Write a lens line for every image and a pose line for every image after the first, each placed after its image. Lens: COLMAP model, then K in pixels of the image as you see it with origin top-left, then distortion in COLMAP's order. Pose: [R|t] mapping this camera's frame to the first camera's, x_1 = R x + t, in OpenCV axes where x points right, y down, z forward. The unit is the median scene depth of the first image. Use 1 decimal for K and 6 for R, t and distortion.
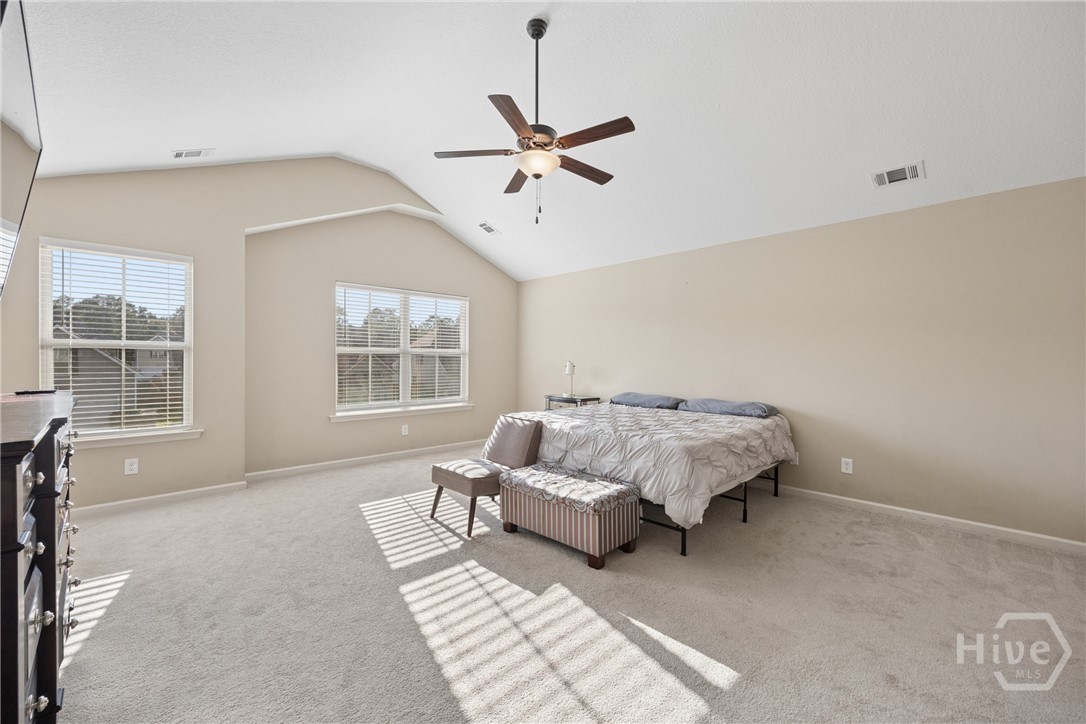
lens RADIAL K [[437.3, 0, 546.9], [0, 437.3, 365.6], [0, 0, 1]] dist [0.010881, -0.000049]
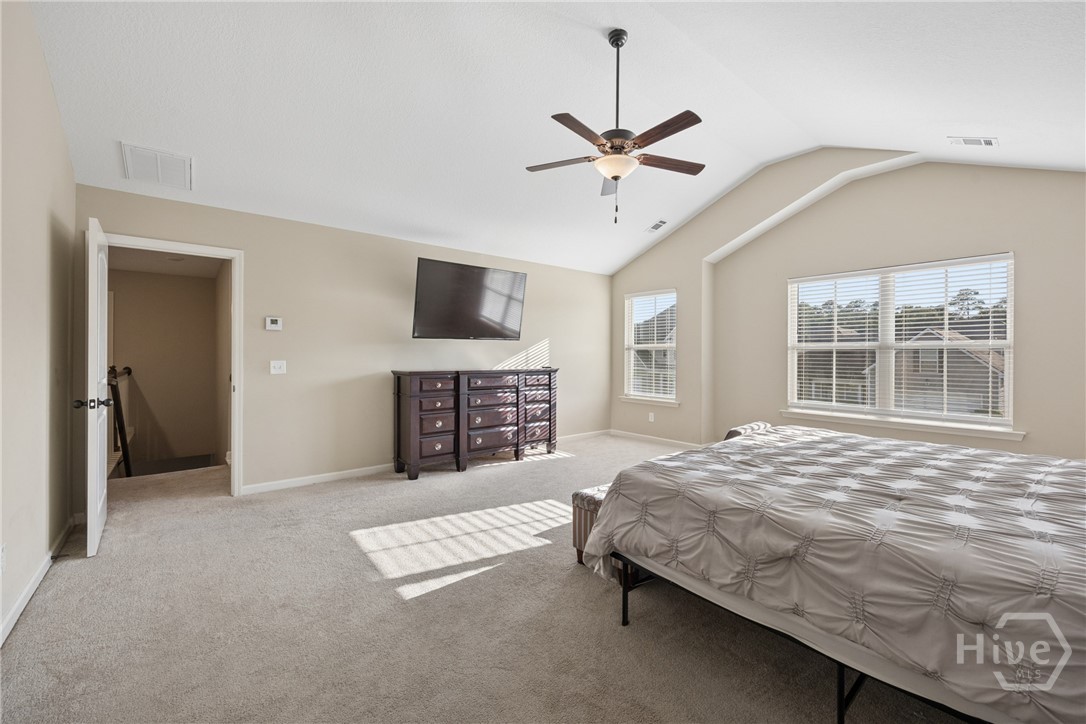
lens RADIAL K [[437.3, 0, 546.9], [0, 437.3, 356.3], [0, 0, 1]] dist [0.010881, -0.000049]
pose [[-0.070678, -0.004034, -0.997491, 0.819234], [-0.017852, 0.999837, -0.002779, -0.000037], [0.997339, 0.017611, -0.070739, 0.726577]]
